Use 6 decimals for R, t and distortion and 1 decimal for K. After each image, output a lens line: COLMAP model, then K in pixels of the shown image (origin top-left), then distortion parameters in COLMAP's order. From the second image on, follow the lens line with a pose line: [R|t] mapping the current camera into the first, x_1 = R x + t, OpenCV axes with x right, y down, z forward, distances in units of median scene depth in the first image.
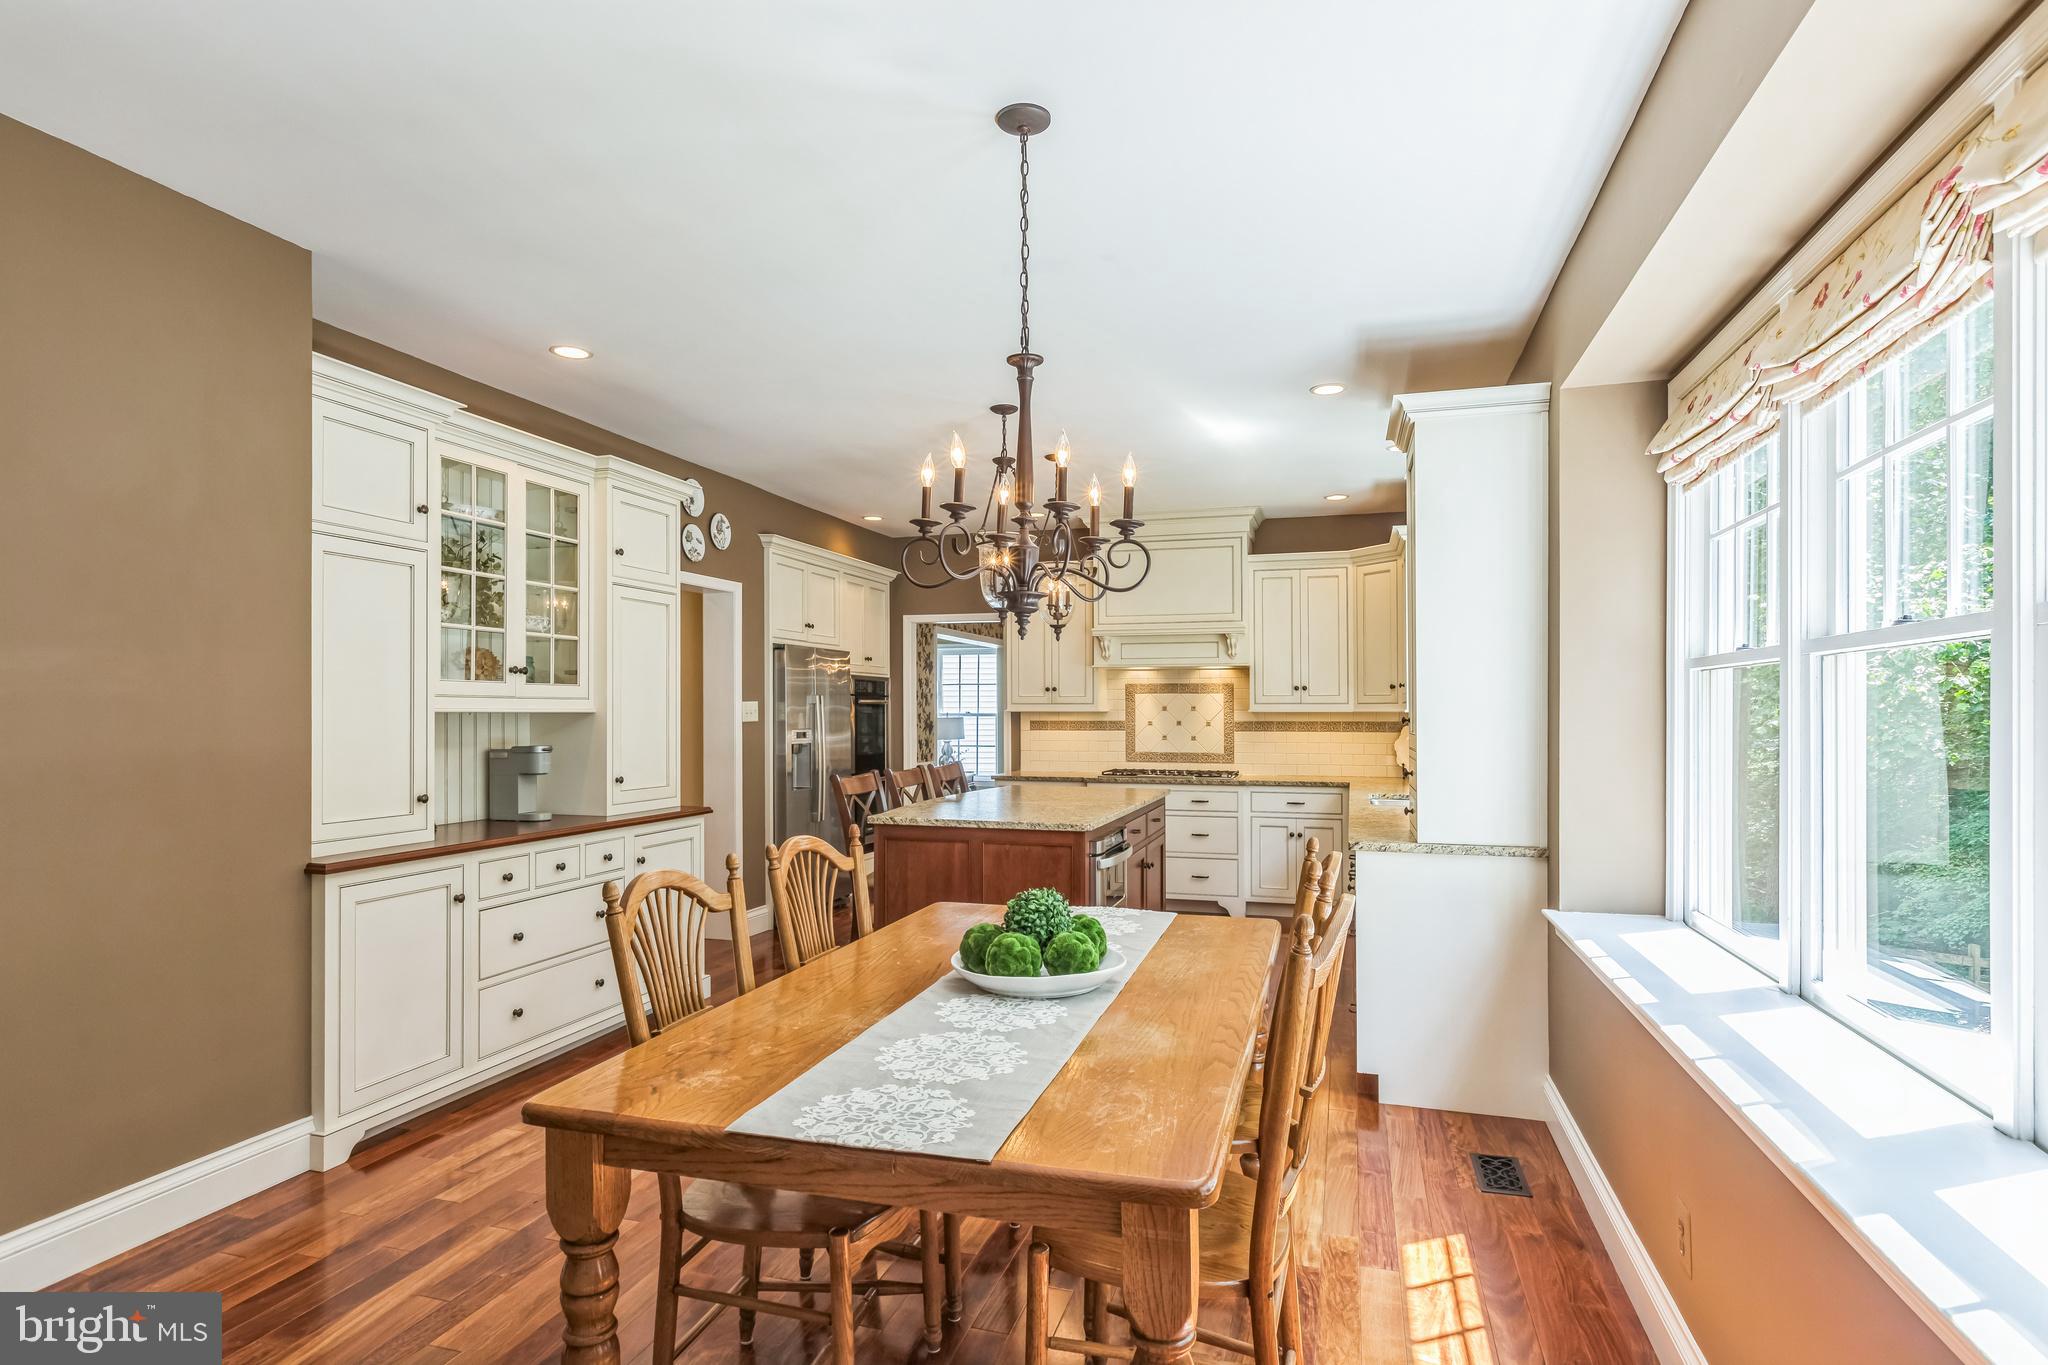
lens RADIAL K [[1080.7, 0, 1024.0], [0, 1080.7, 682.5], [0, 0, 1]] dist [-0.000814, -0.000104]
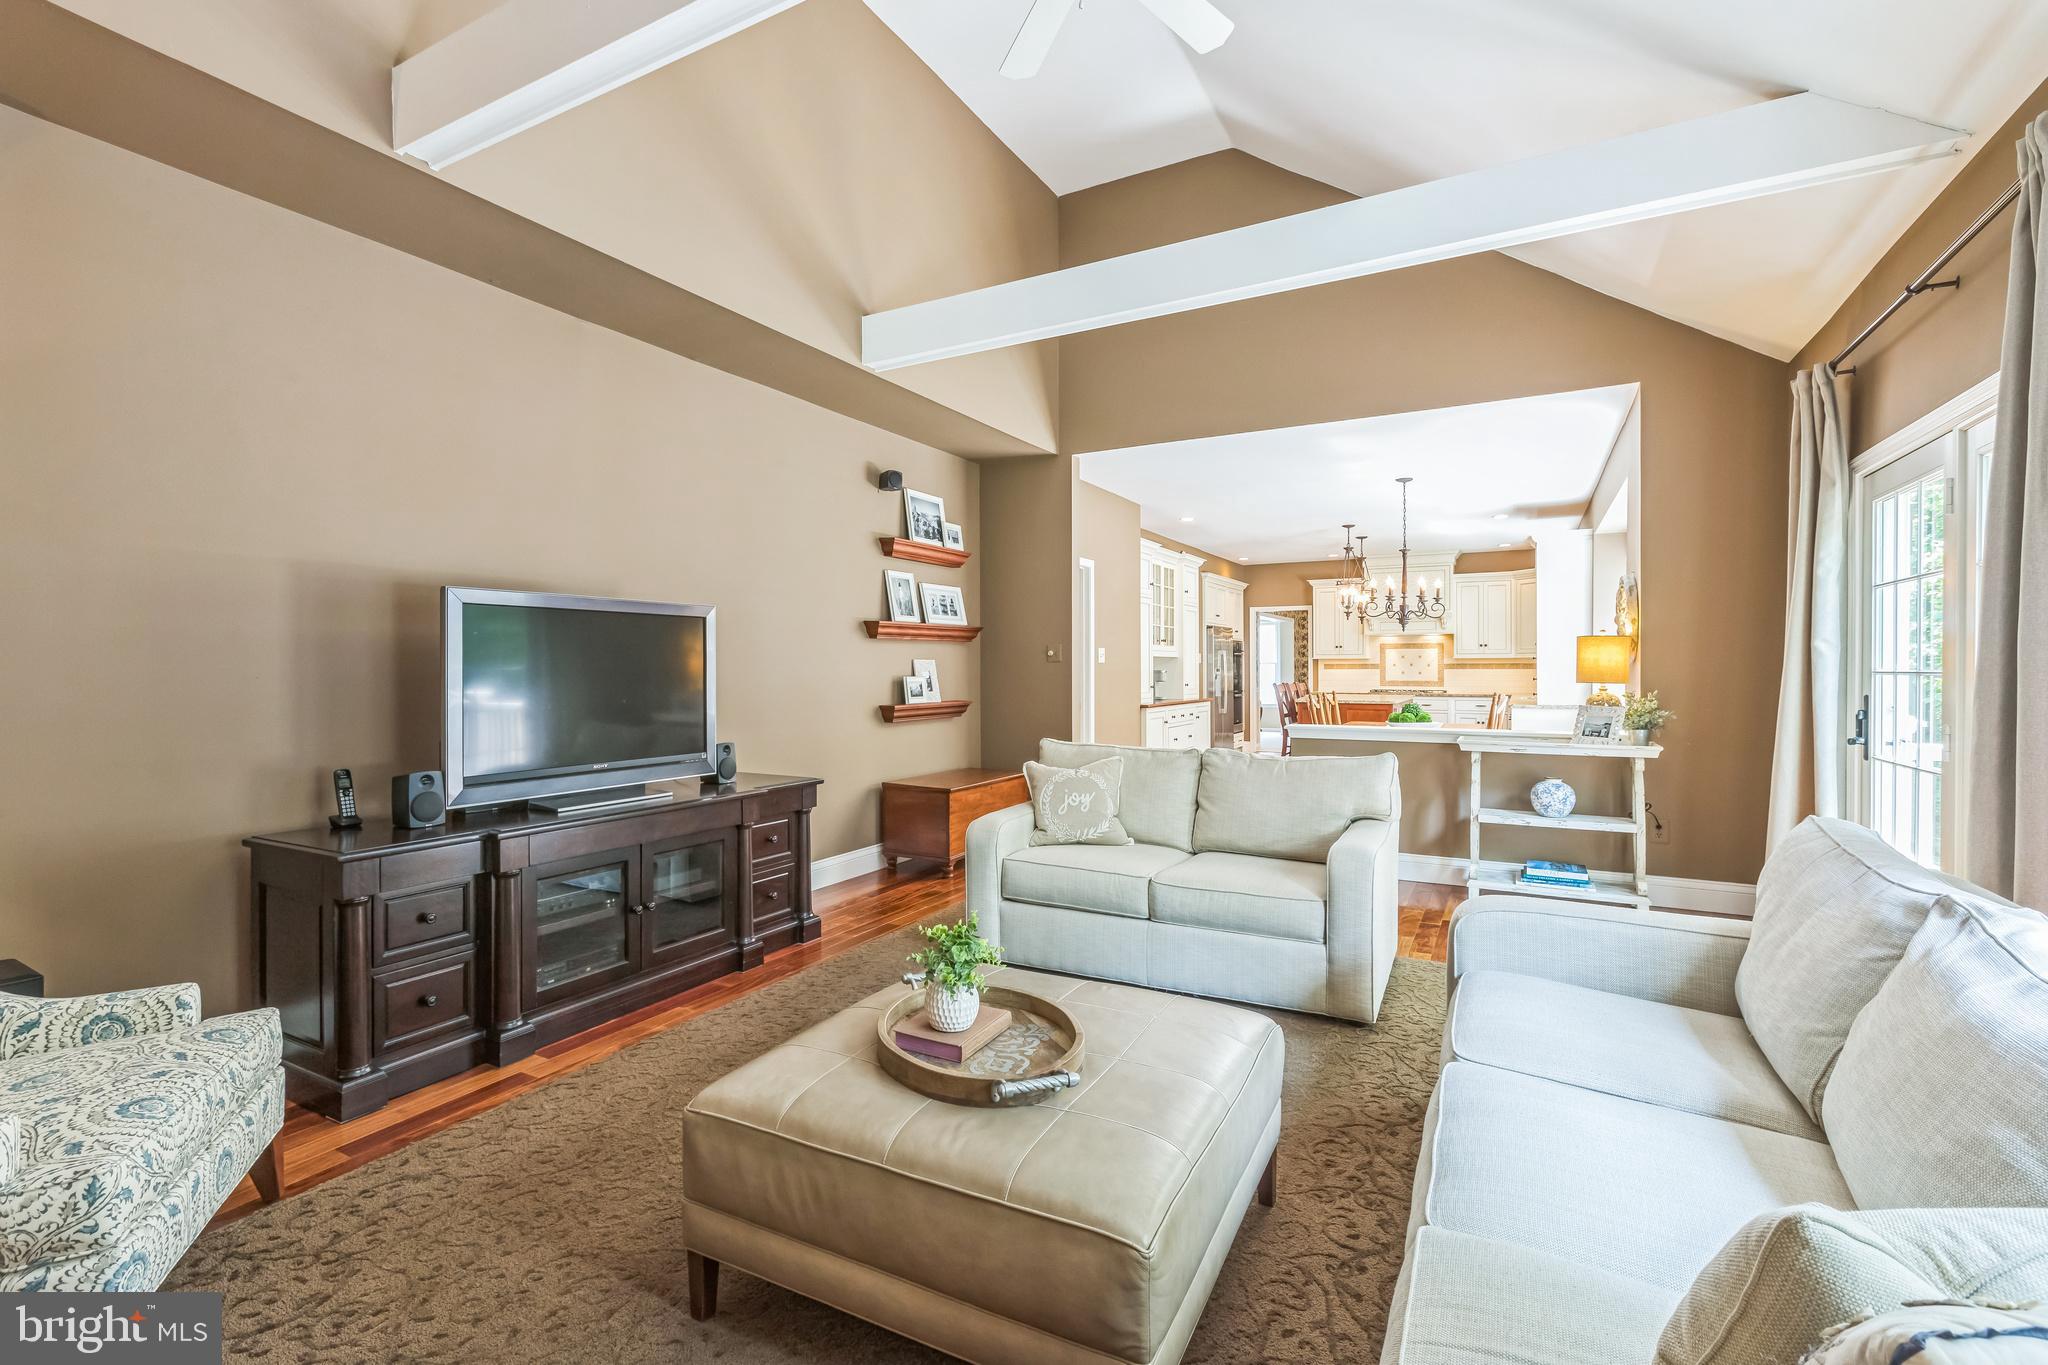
lens RADIAL K [[914.3, 0, 1018.4], [0, 914.3, 670.9], [0, 0, 1]] dist [0.001611, 0.000022]
pose [[0.978016, -0.000390, -0.208532, -0.197783], [0.006867, 0.999516, 0.030339, -0.003967], [0.208419, -0.031104, 0.977545, -0.702960]]
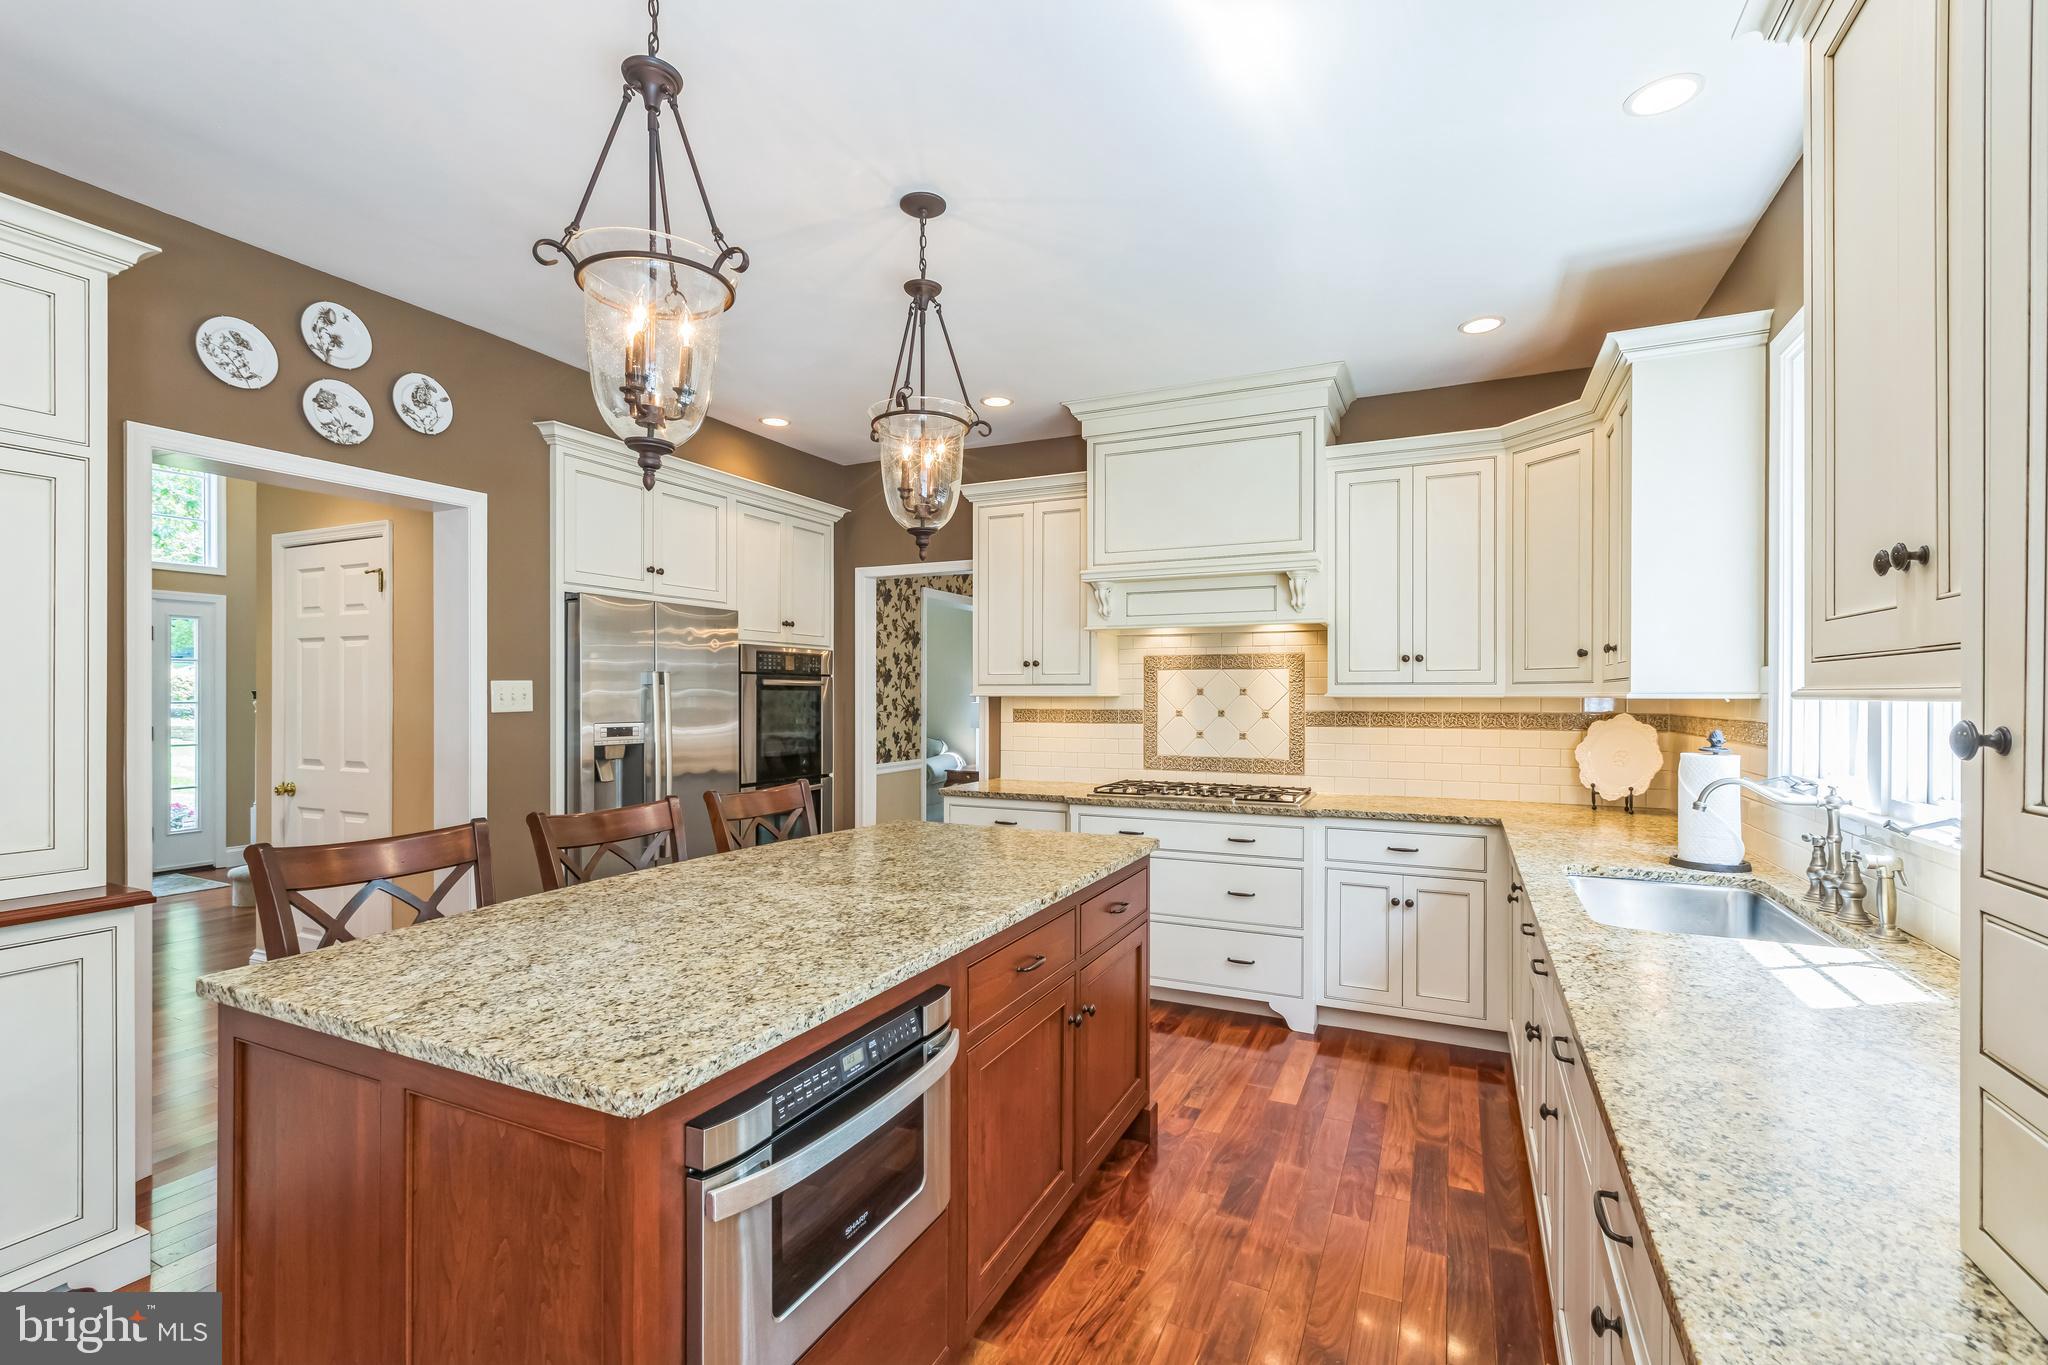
lens RADIAL K [[909.2, 0, 1024.6], [0, 909.2, 697.8], [0, 0, 1]] dist [-0.000557, -0.000007]
pose [[0.988771, 0.000271, -0.149440, 0.113482], [0.004083, 0.999576, 0.028827, 0.011795], [0.149384, -0.029113, 0.988351, 0.449019]]
